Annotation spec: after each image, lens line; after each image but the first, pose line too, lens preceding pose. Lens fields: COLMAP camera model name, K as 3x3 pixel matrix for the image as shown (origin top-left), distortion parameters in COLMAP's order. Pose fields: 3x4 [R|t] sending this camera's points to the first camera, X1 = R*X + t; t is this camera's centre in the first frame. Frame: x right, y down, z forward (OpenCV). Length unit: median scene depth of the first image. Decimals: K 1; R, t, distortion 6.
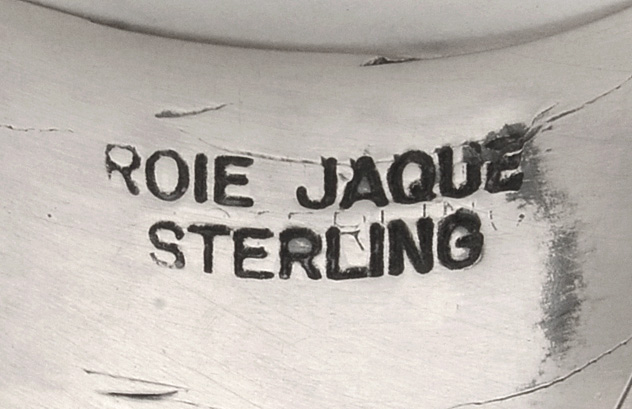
lens RADIAL K [[1660.5, 0, 314.2], [0, 1660.5, 205.7], [0, 0, 1]] dist [0.123278, 0.000000]
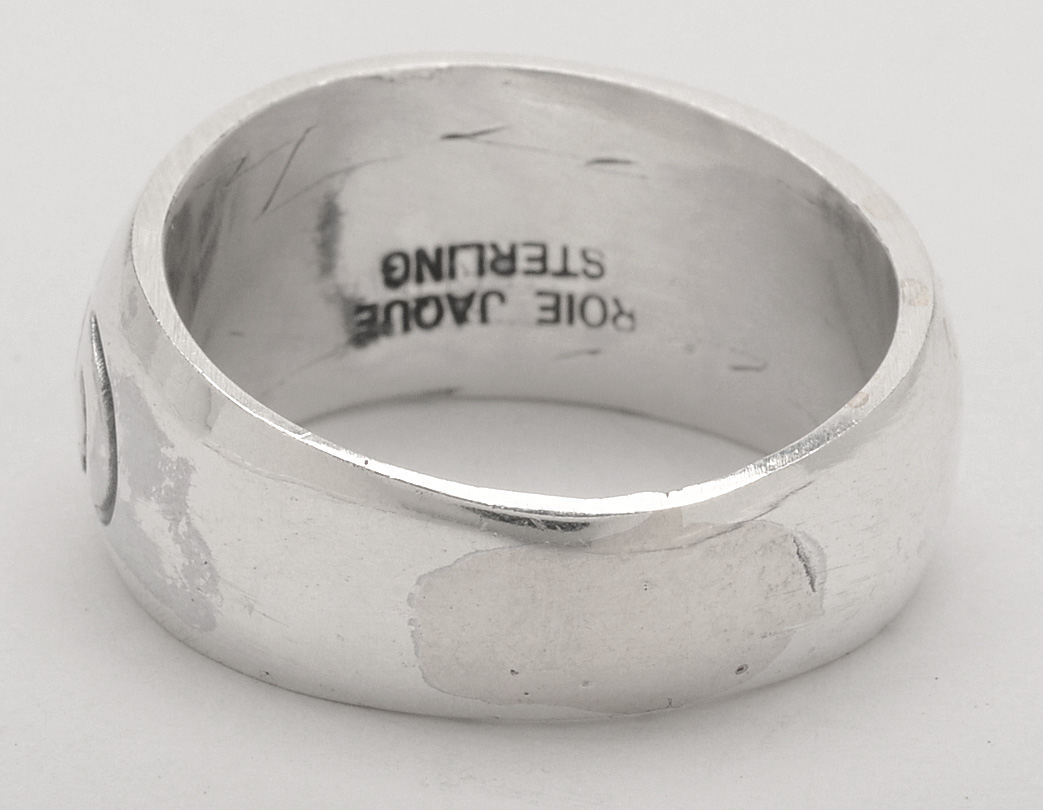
lens RADIAL K [[2916.1, 0, 519.9], [0, 2916.1, 406.3], [0, 0, 1]] dist [0.177787, 0.000000]
pose [[-0.995696, 0.011256, 0.091993, -0.260757], [-0.002005, -0.994981, 0.100041, -0.361305], [0.092657, 0.099426, 0.990722, -1.562244]]
